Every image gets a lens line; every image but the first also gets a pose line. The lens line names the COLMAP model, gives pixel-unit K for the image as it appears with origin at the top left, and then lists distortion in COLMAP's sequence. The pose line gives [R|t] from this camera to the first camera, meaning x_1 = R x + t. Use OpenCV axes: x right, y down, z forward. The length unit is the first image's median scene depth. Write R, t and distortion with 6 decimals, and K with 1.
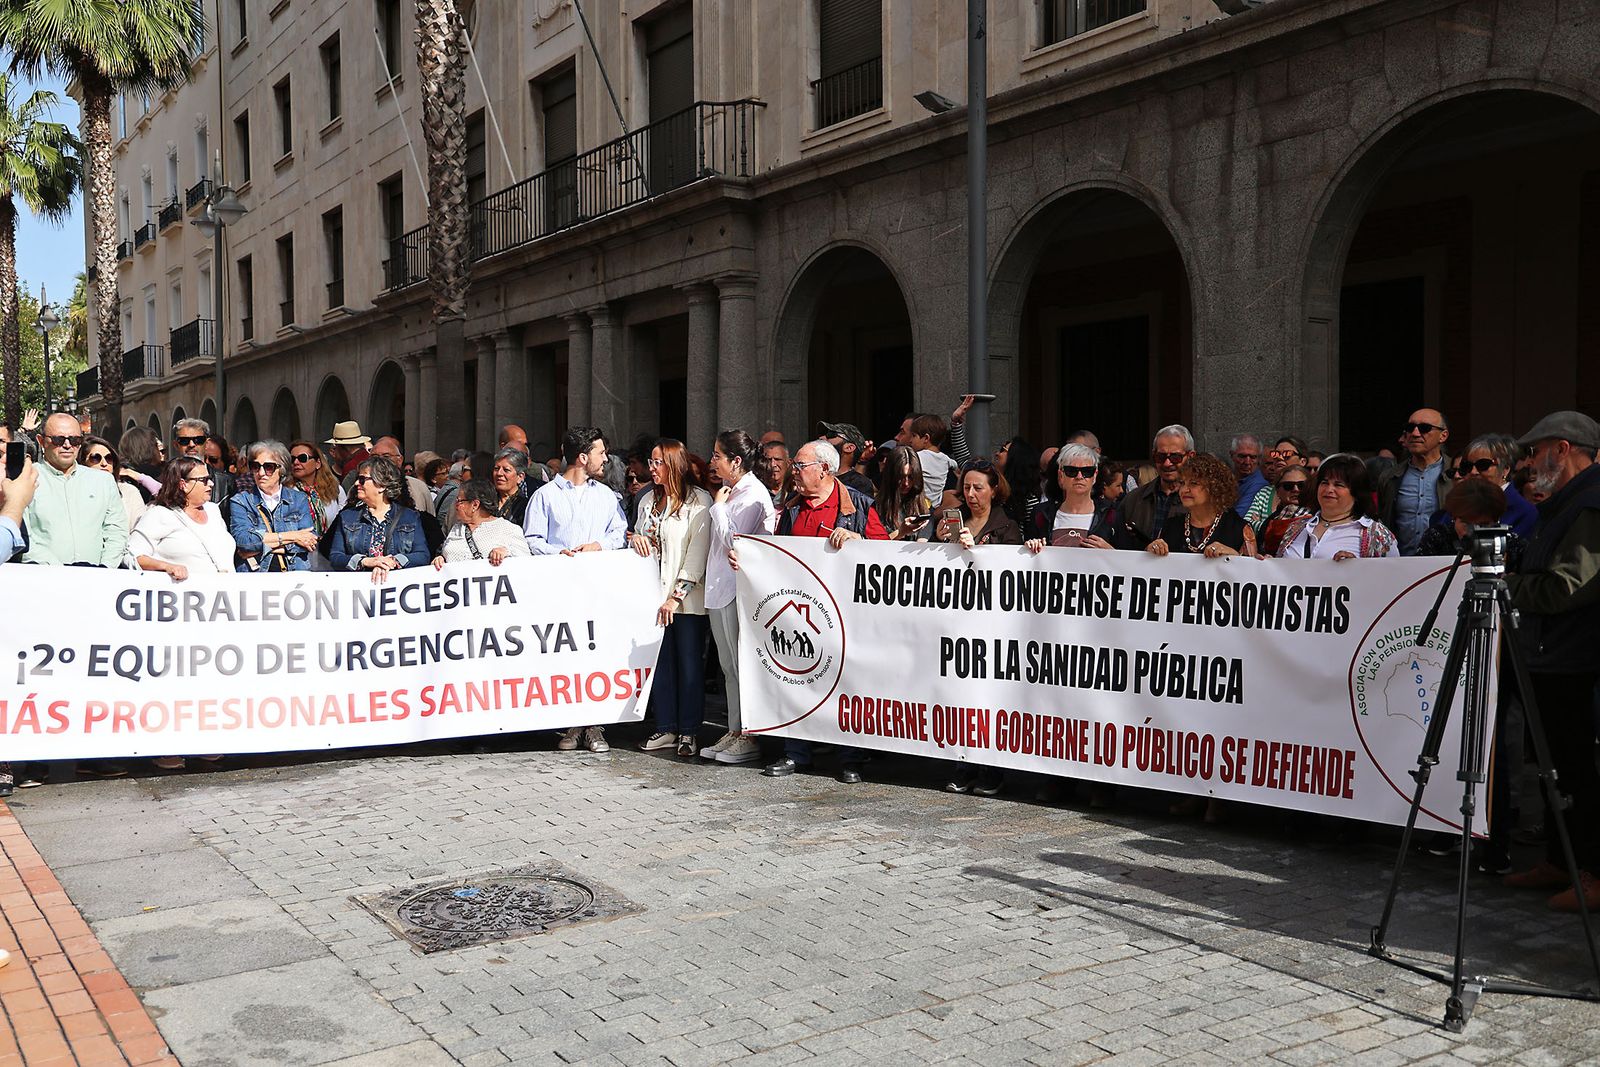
lens RADIAL K [[1365.2, 0, 887.1], [0, 1365.2, 491.4], [0, 0, 1]] dist [-0.004432, -0.011294]
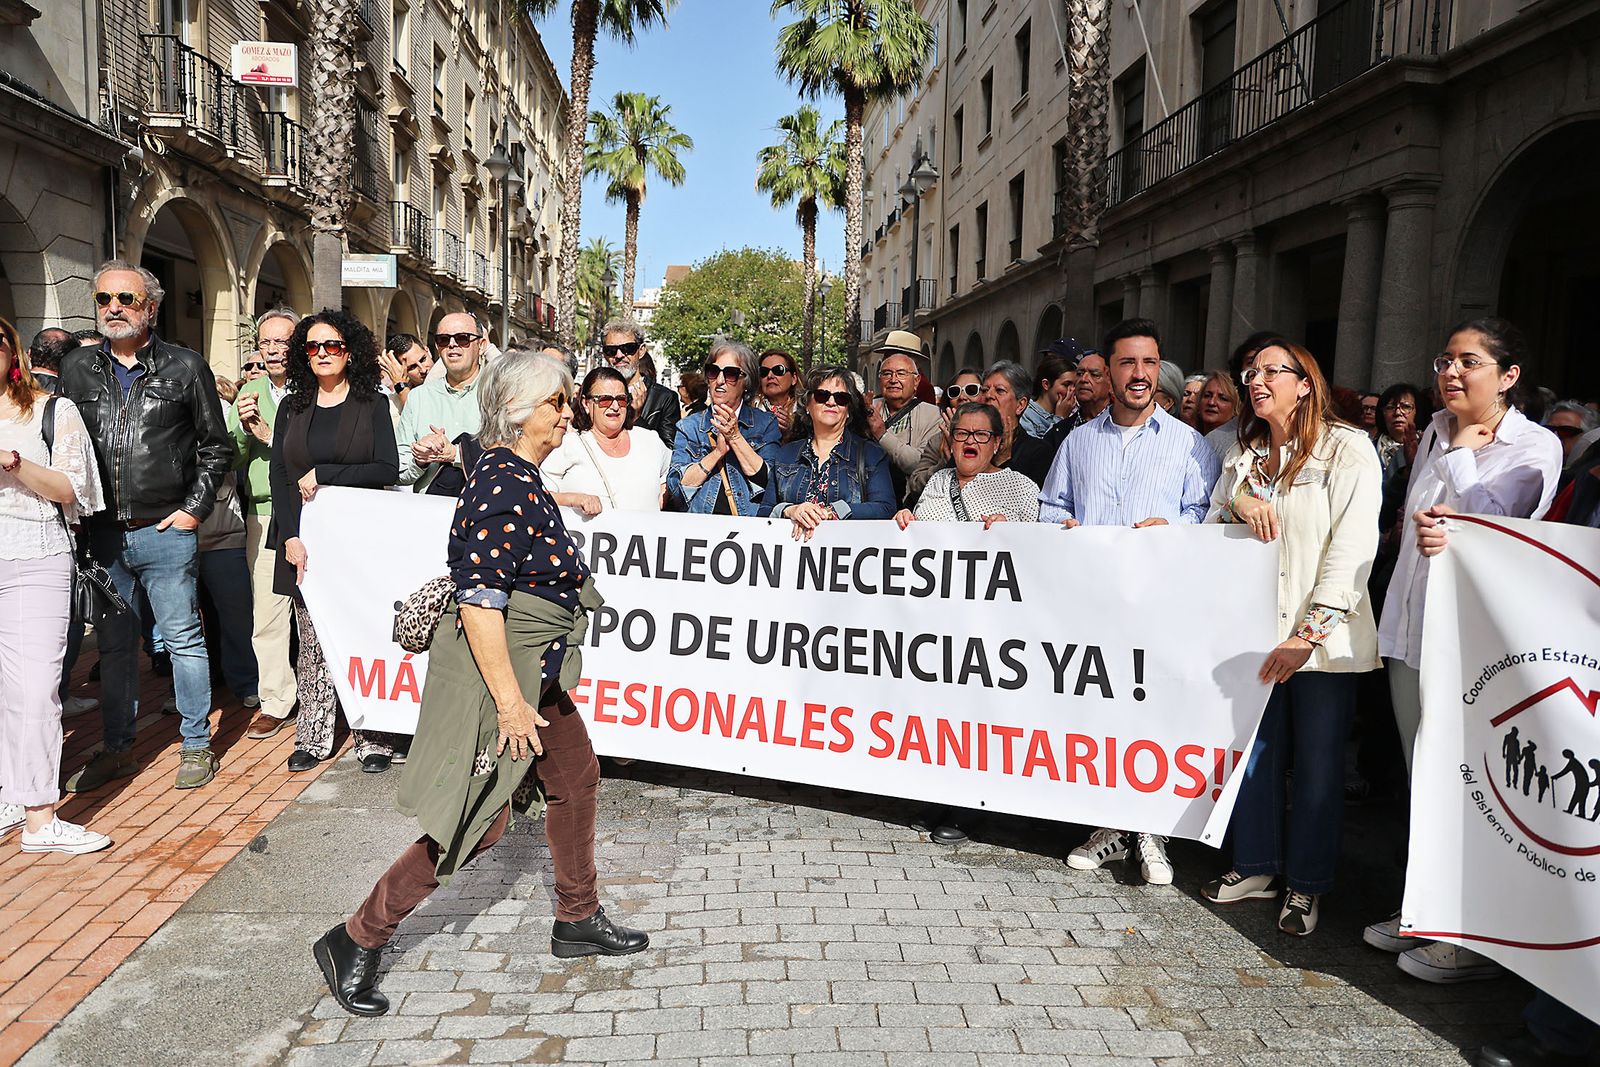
lens RADIAL K [[1103.7, 0, 800.0], [0, 1103.7, 533.5], [0, 0, 1]] dist [-0.088761, 0.065135]
pose [[0.826477, 0.093755, -0.555108, -0.030765], [-0.039490, 0.993261, 0.108962, 0.001297], [0.561583, -0.068133, 0.824610, 0.202810]]
